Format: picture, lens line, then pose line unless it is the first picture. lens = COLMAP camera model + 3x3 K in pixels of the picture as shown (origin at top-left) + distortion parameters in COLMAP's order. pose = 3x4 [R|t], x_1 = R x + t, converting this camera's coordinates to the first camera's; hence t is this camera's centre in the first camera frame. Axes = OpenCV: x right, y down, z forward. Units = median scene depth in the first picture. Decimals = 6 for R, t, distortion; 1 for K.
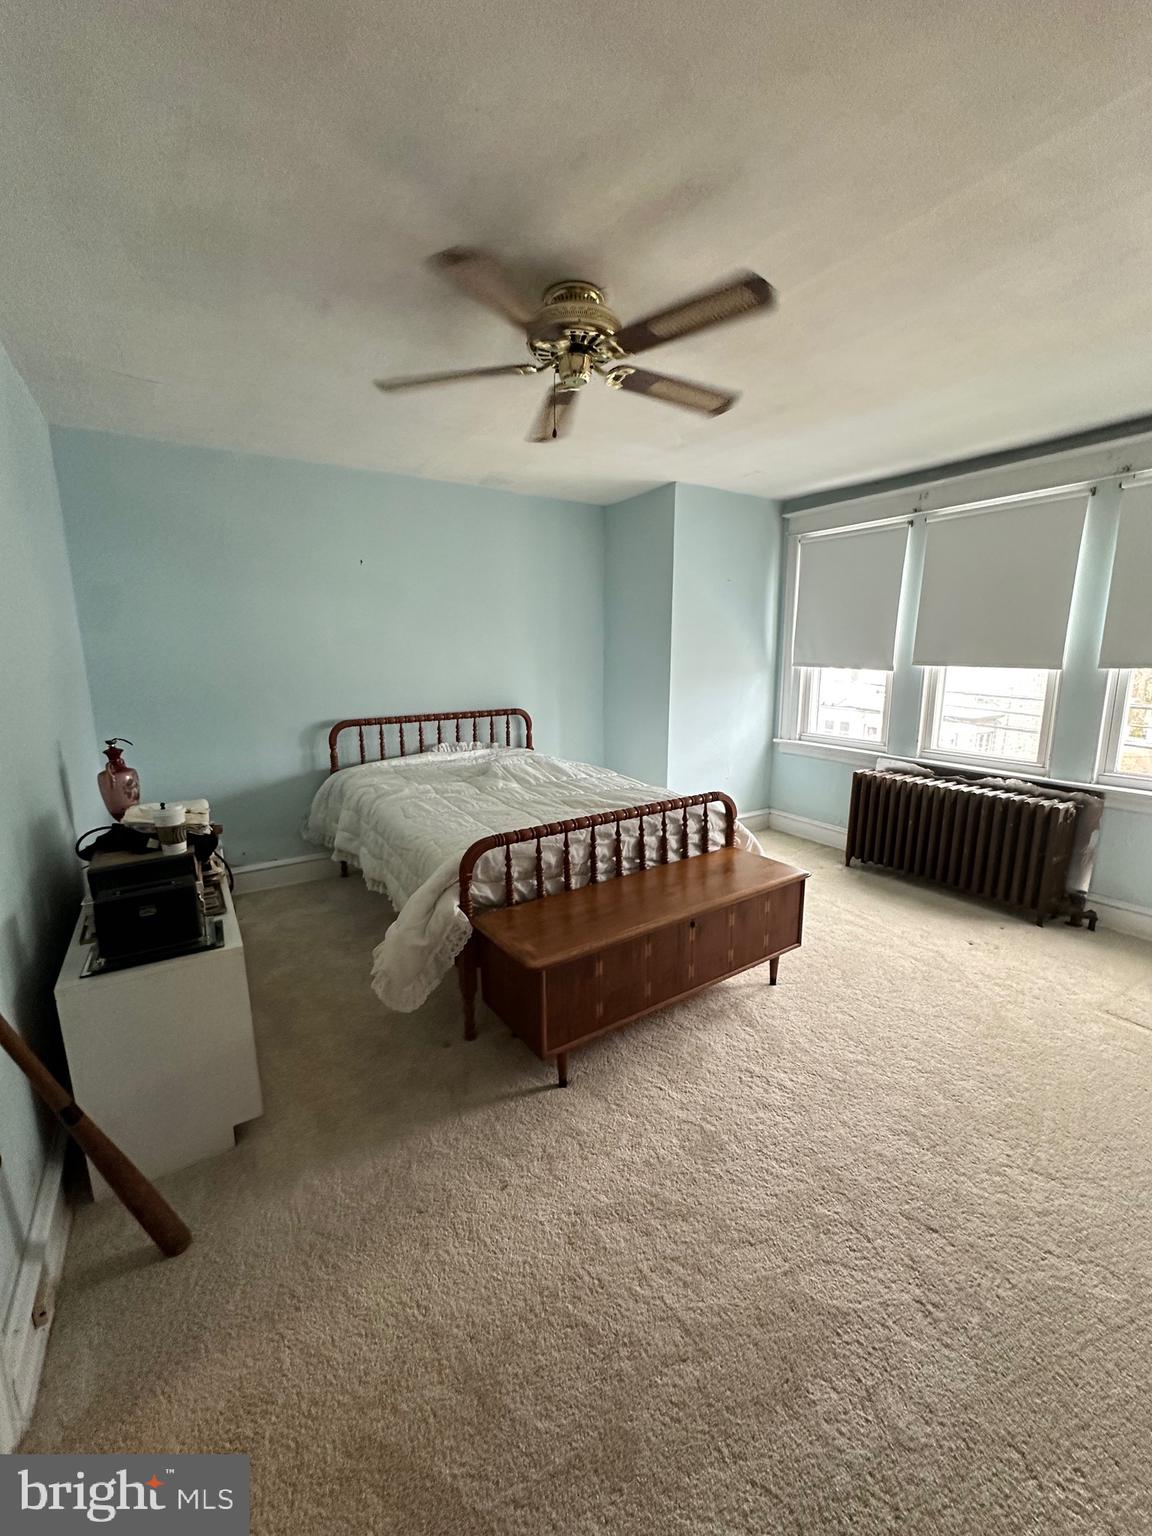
lens RADIAL K [[612.3, 0, 573.5], [0, 612.3, 772.4], [0, 0, 1]] dist [-0.003185, 0.000726]
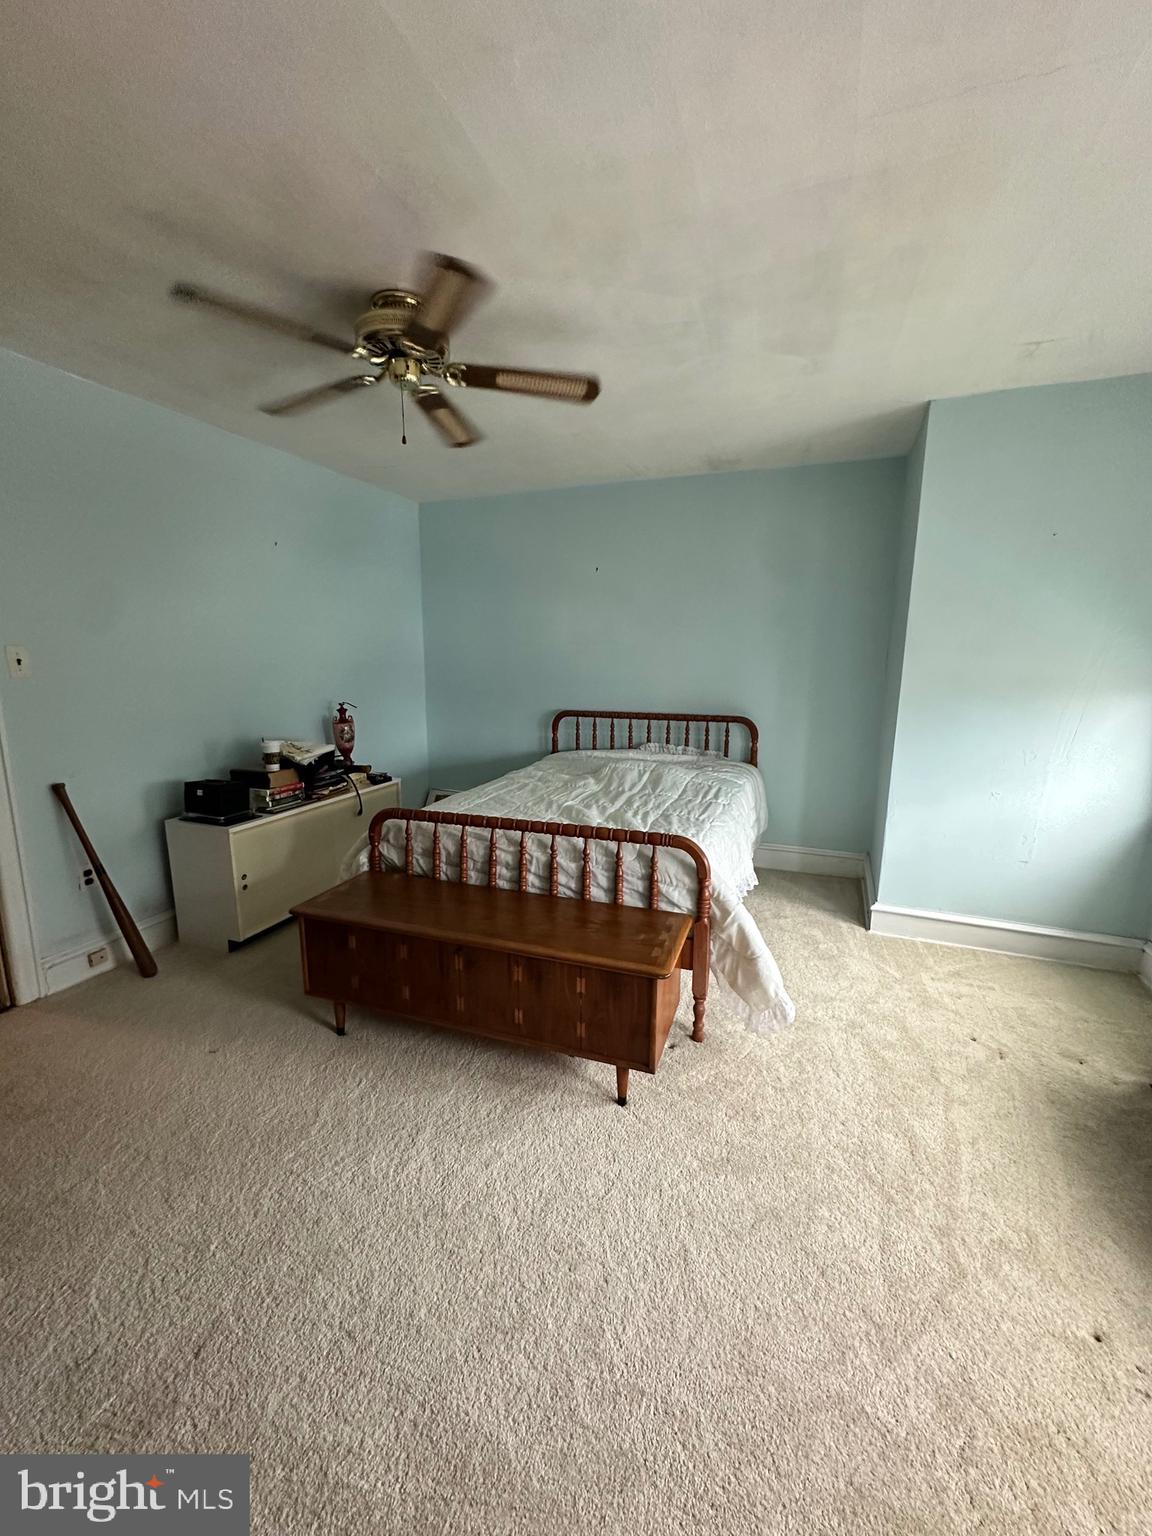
lens RADIAL K [[612.3, 0, 573.4], [0, 612.3, 769.3], [0, 0, 1]] dist [-0.003185, 0.000726]
pose [[0.588442, 0.155932, -0.793361, 0.560123], [-0.166840, 0.983527, 0.069562, -0.058998], [0.791139, 0.091431, 0.604764, 0.333986]]
